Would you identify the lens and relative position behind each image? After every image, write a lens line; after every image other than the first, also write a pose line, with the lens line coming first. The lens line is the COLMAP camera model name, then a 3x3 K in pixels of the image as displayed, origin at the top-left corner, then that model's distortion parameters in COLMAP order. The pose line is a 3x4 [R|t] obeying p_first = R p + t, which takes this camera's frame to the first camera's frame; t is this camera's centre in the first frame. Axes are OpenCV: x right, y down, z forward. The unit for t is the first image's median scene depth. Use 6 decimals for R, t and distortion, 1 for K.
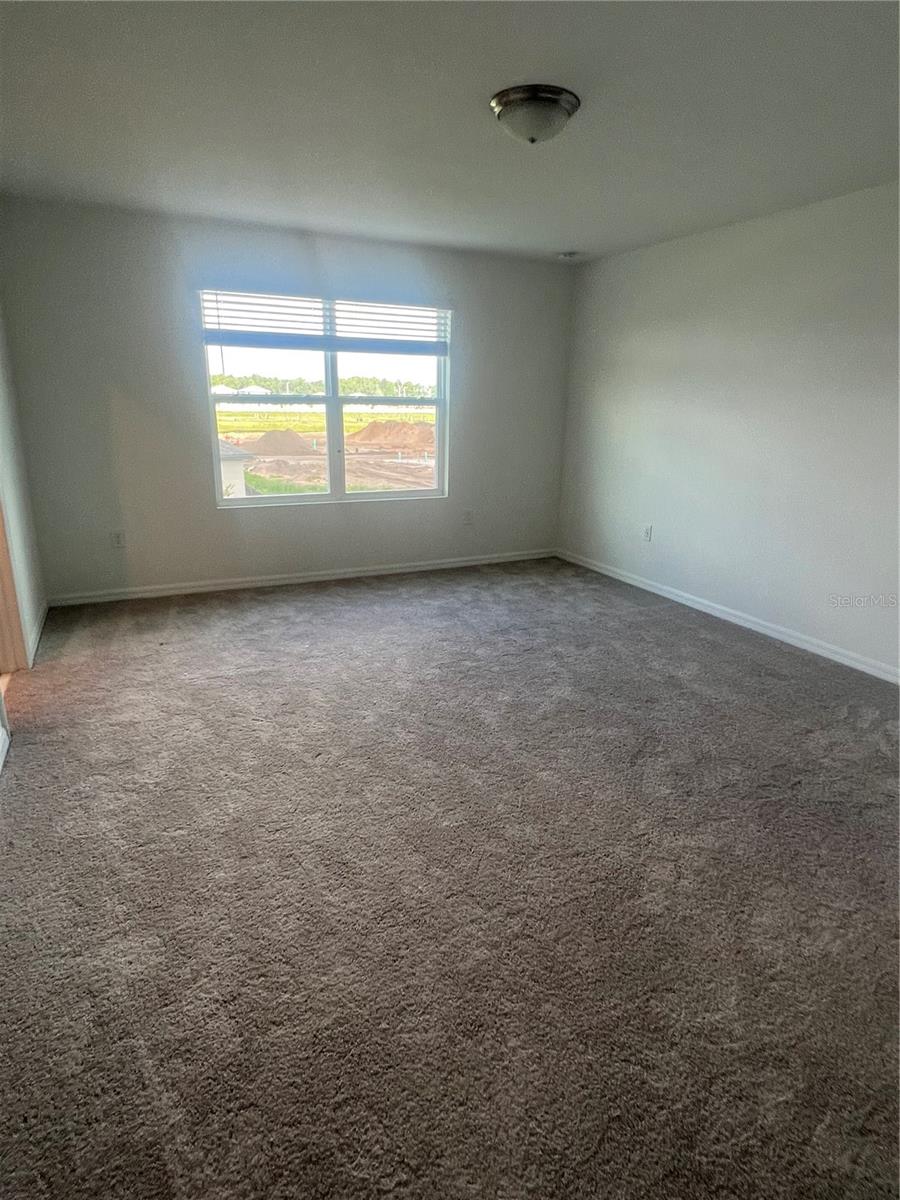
lens RADIAL K [[670.5, 0, 455.1], [0, 670.5, 586.7], [0, 0, 1]] dist [-0.000467, -0.000214]
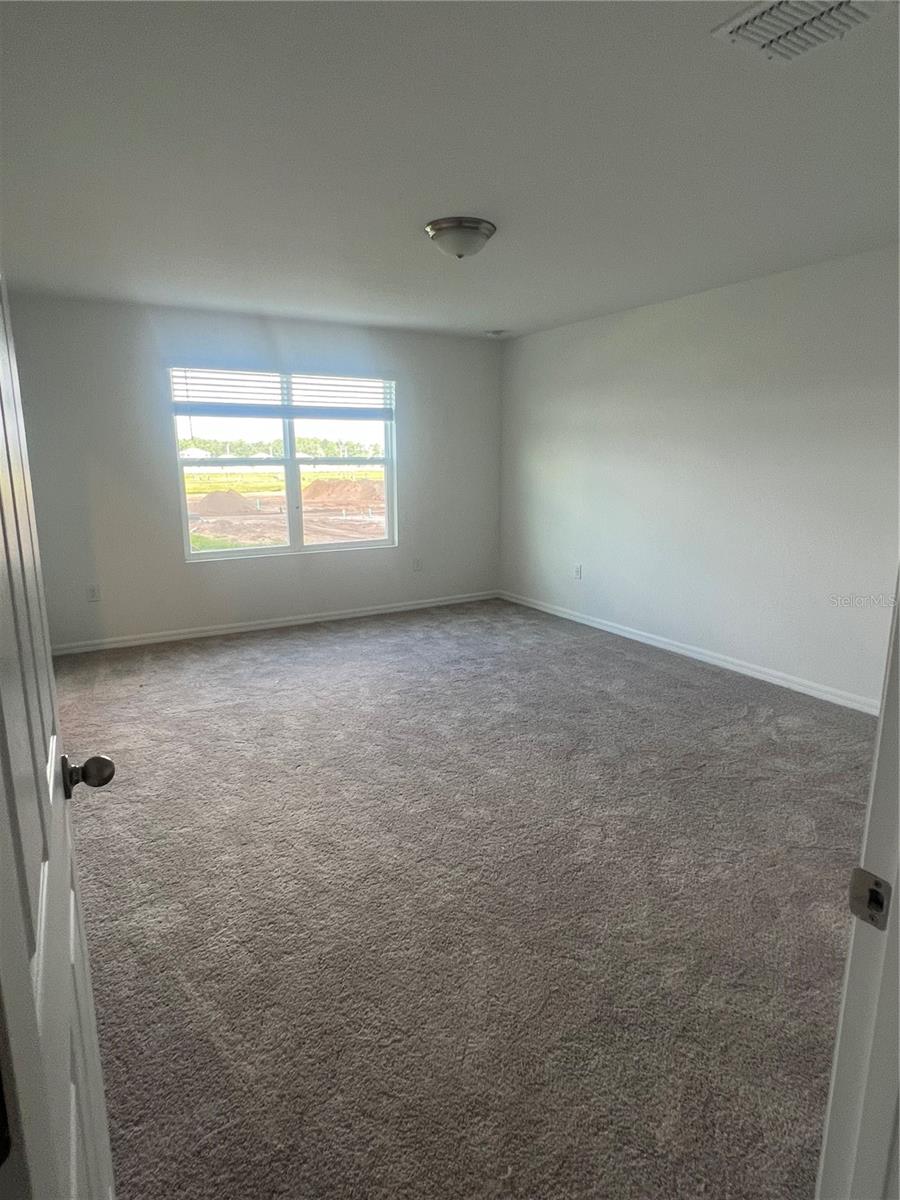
lens RADIAL K [[670.5, 0, 455.1], [0, 670.5, 586.7], [0, 0, 1]] dist [-0.000467, -0.000214]
pose [[0.996077, -0.037337, 0.080223, -0.018270], [0.043667, 0.995945, -0.078661, 0.050686], [-0.076960, 0.081855, 0.993668, -0.200819]]
